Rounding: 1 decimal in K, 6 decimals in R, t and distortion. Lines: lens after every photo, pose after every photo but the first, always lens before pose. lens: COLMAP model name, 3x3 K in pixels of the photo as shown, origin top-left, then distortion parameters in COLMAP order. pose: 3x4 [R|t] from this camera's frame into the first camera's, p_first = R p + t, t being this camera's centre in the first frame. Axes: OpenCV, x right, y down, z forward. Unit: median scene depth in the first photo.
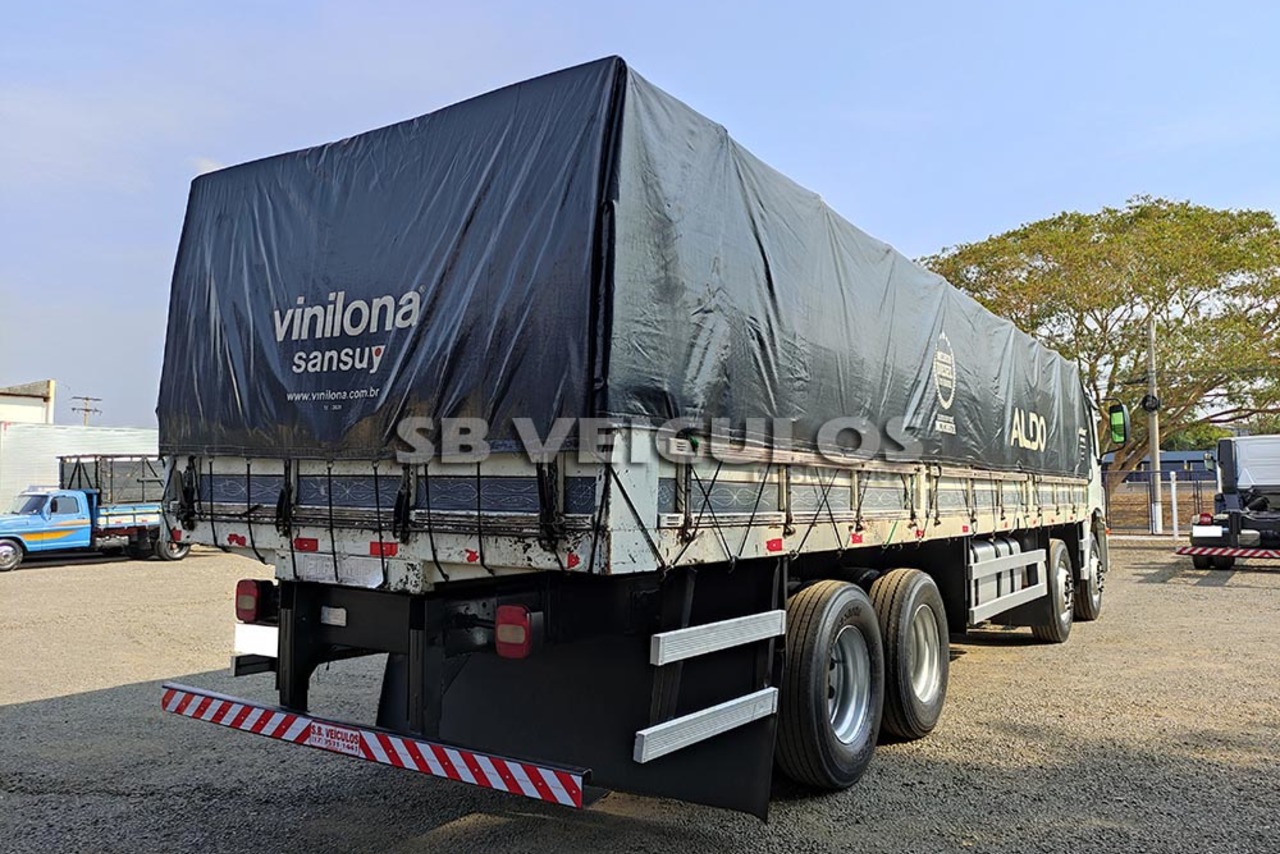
lens RADIAL K [[989.3, 0, 640.0], [0, 989.3, 427.0], [0, 0, 1]] dist [0.101190, 0.001027]
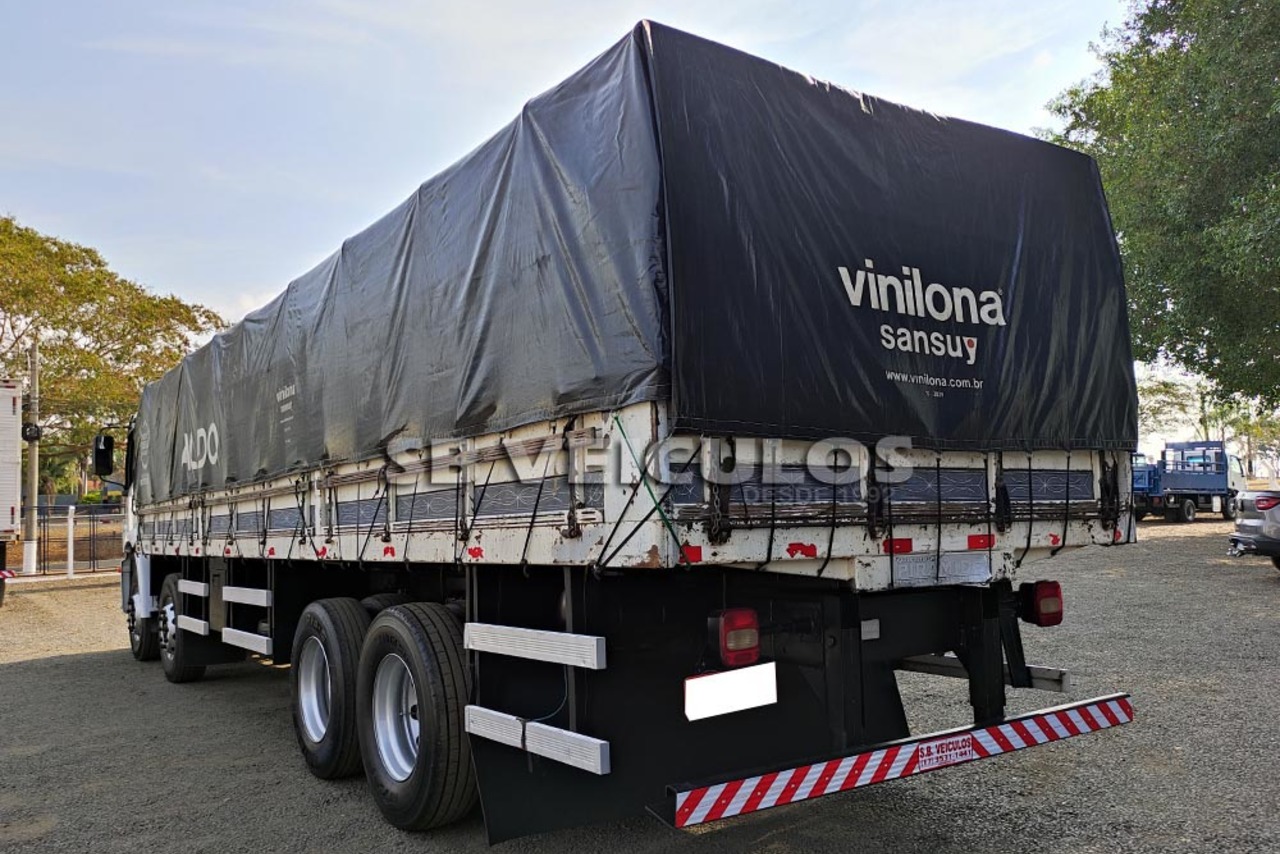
lens RADIAL K [[1044.7, 0, 640.0], [0, 1044.7, 427.0], [0, 0, 1]] dist [0.076868, 0.000239]
pose [[0.318019, 0.063498, 0.945956, -1.312194], [-0.026166, 0.997962, -0.058193, 0.074998], [-0.947723, -0.006246, 0.319032, 0.946807]]
